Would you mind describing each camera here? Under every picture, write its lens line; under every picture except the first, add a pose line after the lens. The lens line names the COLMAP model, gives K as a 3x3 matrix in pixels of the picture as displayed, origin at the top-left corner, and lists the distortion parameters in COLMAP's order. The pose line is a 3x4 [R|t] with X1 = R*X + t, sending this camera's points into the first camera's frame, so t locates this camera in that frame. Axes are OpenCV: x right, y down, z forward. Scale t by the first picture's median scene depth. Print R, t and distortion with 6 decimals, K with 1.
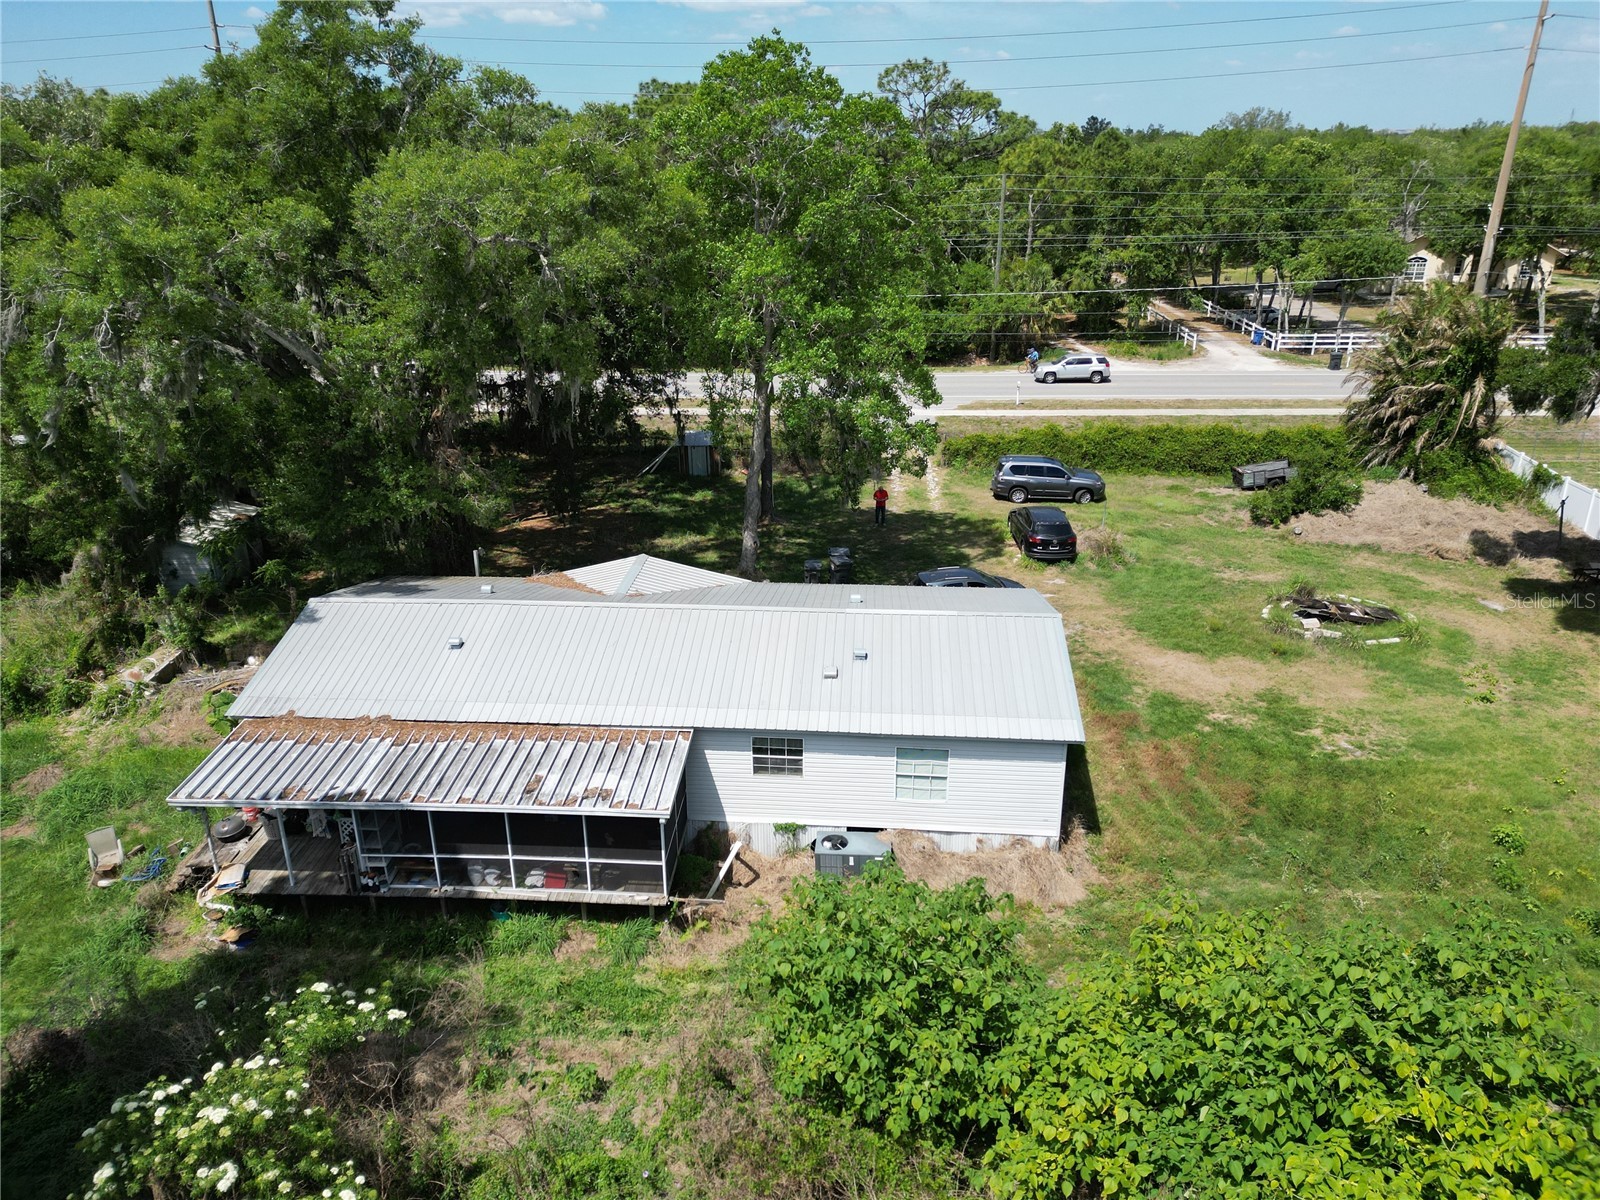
lens RADIAL K [[1088.6, 0, 798.5], [0, 1088.6, 609.1], [0, 0, 1]] dist [0.068925, -0.085152]
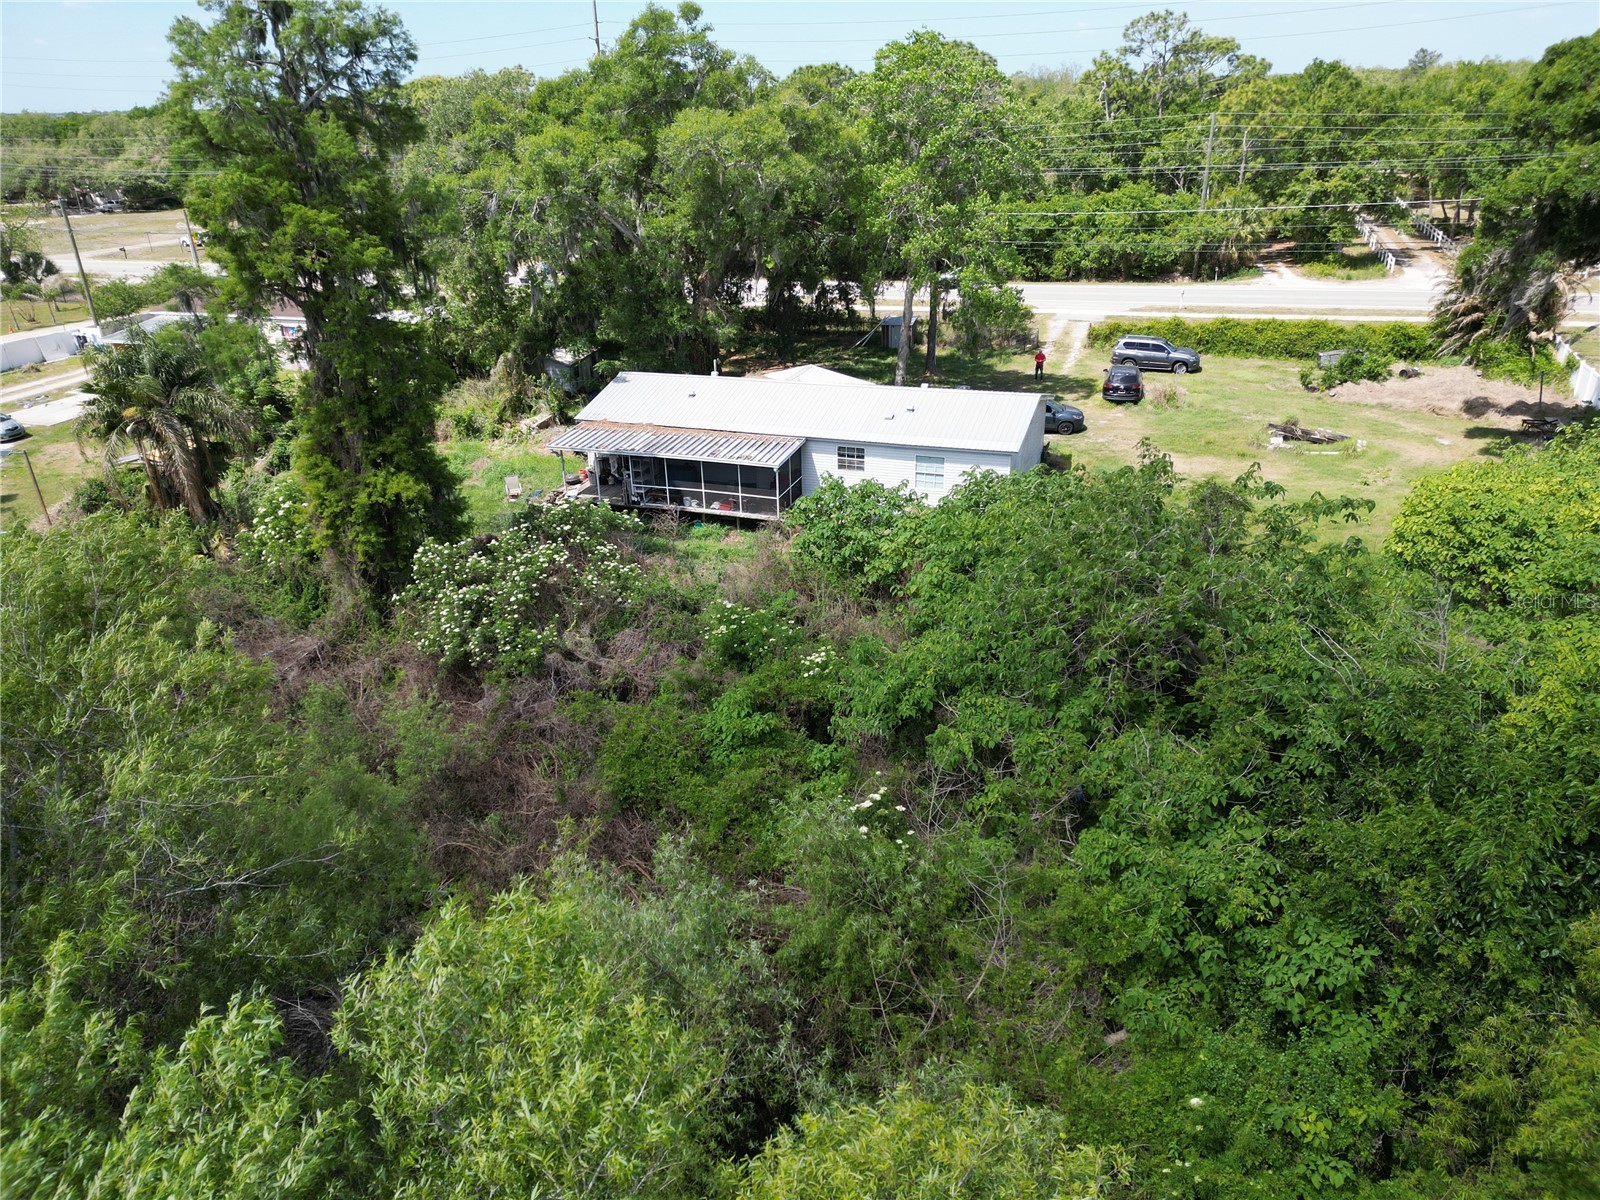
lens RADIAL K [[1088.6, 0, 798.5], [0, 1088.6, 609.1], [0, 0, 1]] dist [0.068925, -0.085152]
pose [[0.959842, 0.097135, -0.263187, 0.292073], [-0.085873, 0.994842, 0.053989, 0.219631], [0.267074, -0.029220, 0.963233, -0.557047]]
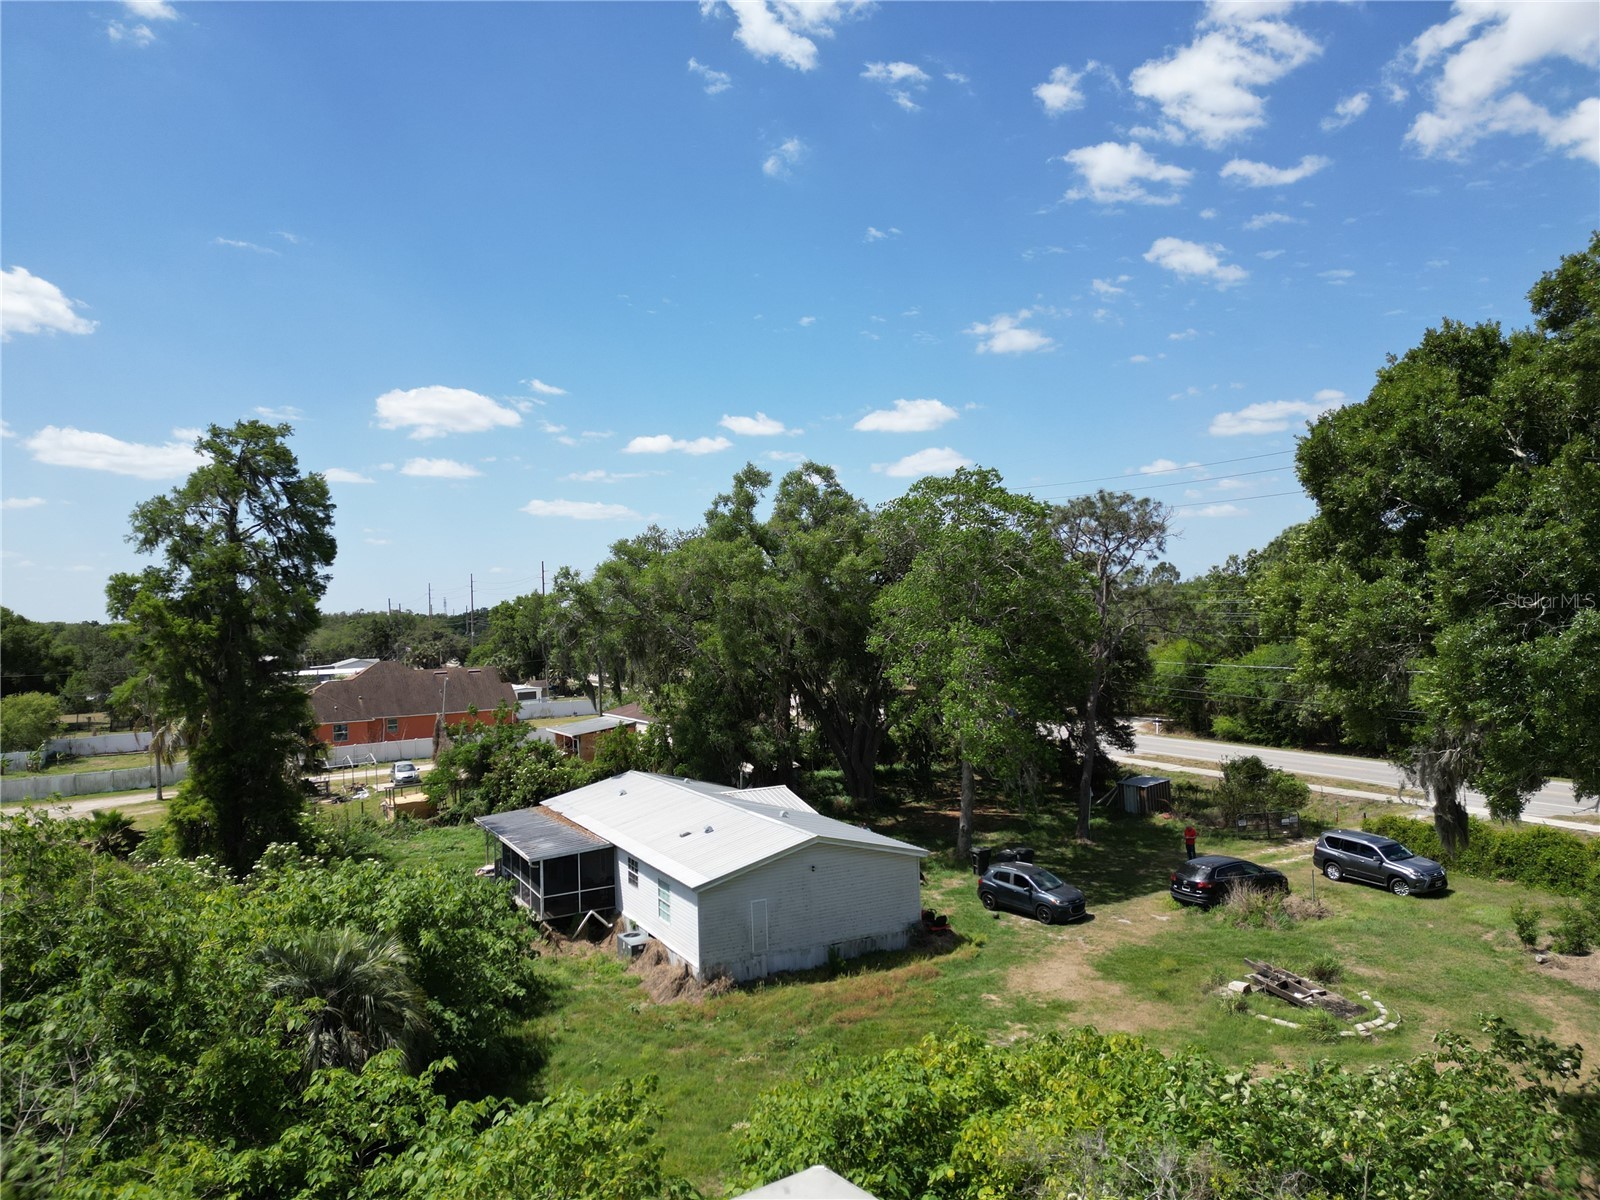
lens RADIAL K [[1088.6, 0, 798.5], [0, 1088.6, 609.1], [0, 0, 1]] dist [0.068925, -0.085152]
pose [[0.536600, -0.007250, -0.843805, 1.103001], [-0.298934, 0.933481, -0.198121, 0.011561], [0.789112, 0.358554, 0.498739, 0.163166]]
